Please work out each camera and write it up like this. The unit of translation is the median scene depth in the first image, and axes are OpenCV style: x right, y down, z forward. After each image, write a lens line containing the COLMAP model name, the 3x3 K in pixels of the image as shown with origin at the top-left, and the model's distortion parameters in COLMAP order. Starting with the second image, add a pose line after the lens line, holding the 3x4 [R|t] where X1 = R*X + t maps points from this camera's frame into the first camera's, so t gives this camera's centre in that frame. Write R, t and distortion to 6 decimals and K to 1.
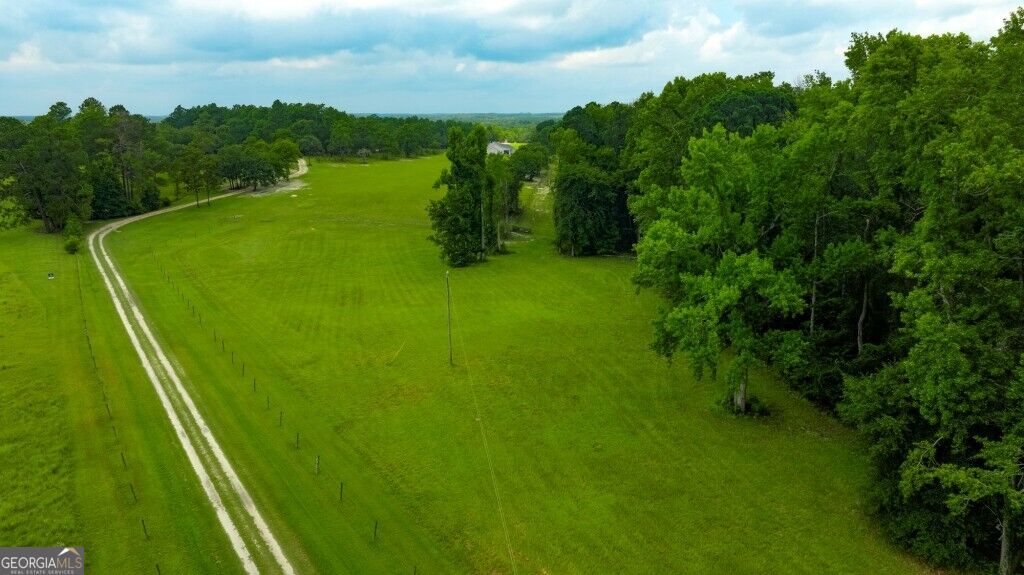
lens RADIAL K [[735.7, 0, 512.0], [0, 735.7, 287.5], [0, 0, 1]] dist [-0.004248, 0.001604]
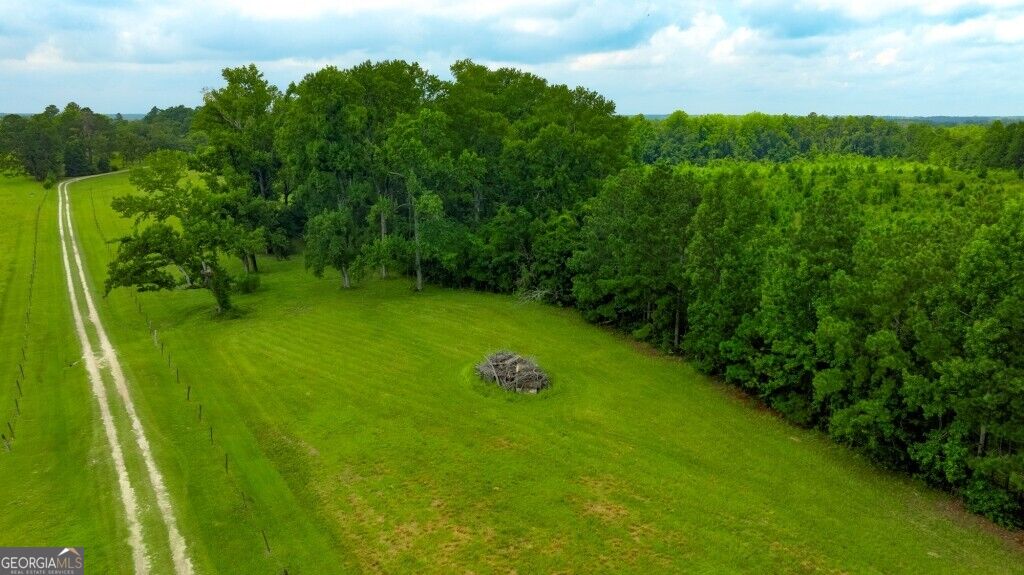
lens RADIAL K [[735.7, 0, 512.0], [0, 735.7, 287.5], [0, 0, 1]] dist [-0.004248, 0.001604]
pose [[0.999665, 0.012799, -0.022511, 0.400452], [-0.012819, 0.999918, -0.000770, 0.123105], [0.022500, 0.001058, 0.999746, -0.534299]]
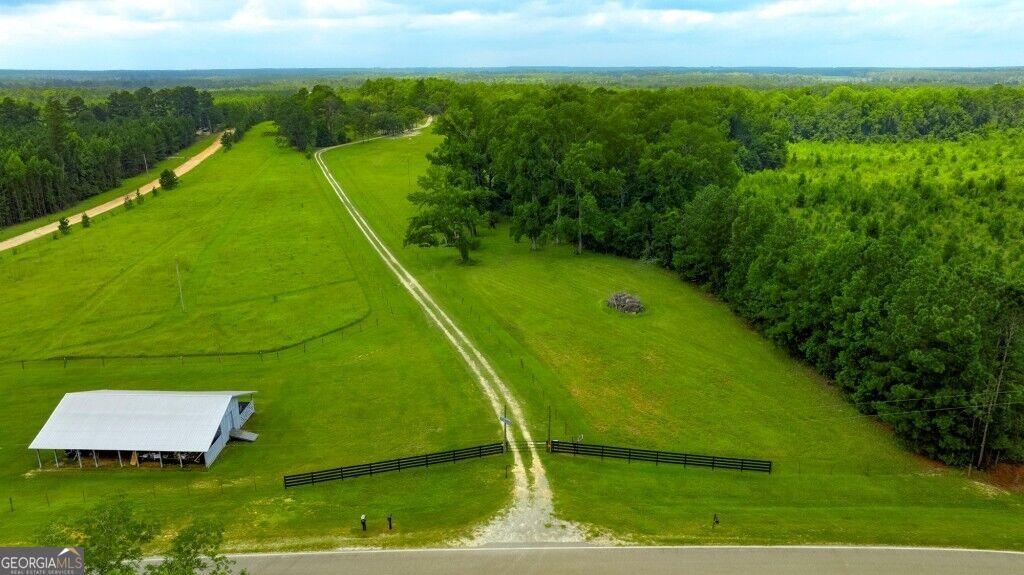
lens RADIAL K [[735.7, 0, 512.0], [0, 735.7, 287.5], [0, 0, 1]] dist [-0.004248, 0.001604]
pose [[0.967585, 0.076697, -0.240616, 0.446688], [-0.061772, 0.995704, 0.068979, 0.111800], [0.244873, -0.051879, 0.968166, -0.807916]]
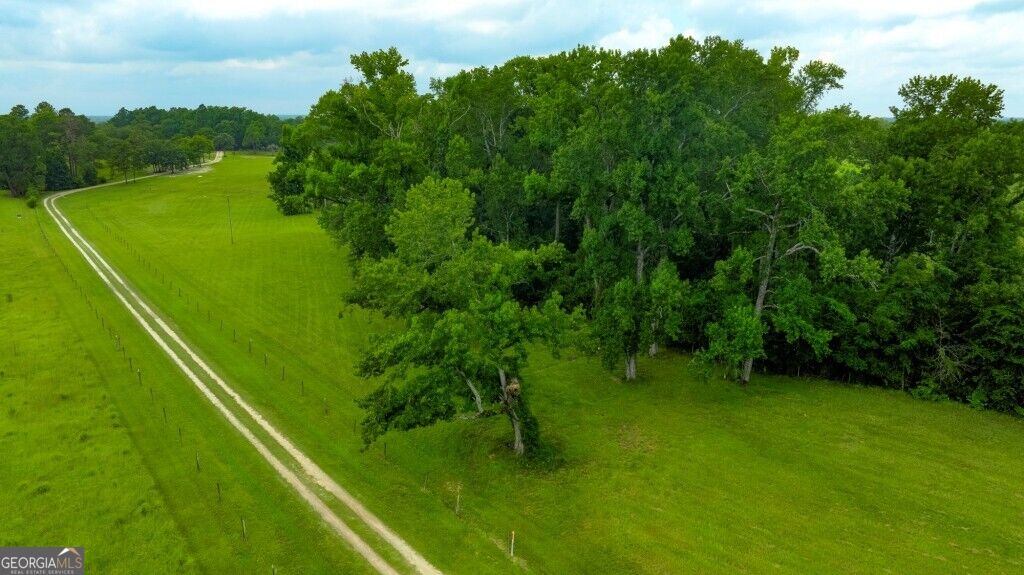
lens RADIAL K [[741.6, 0, 512.0], [0, 741.6, 287.5], [0, 0, 1]] dist [-0.056886, 0.089378]
pose [[0.998880, -0.002584, 0.047242, 0.203224], [0.002784, 0.999987, -0.004162, 0.082978], [-0.047231, 0.004289, 0.998875, -0.360302]]
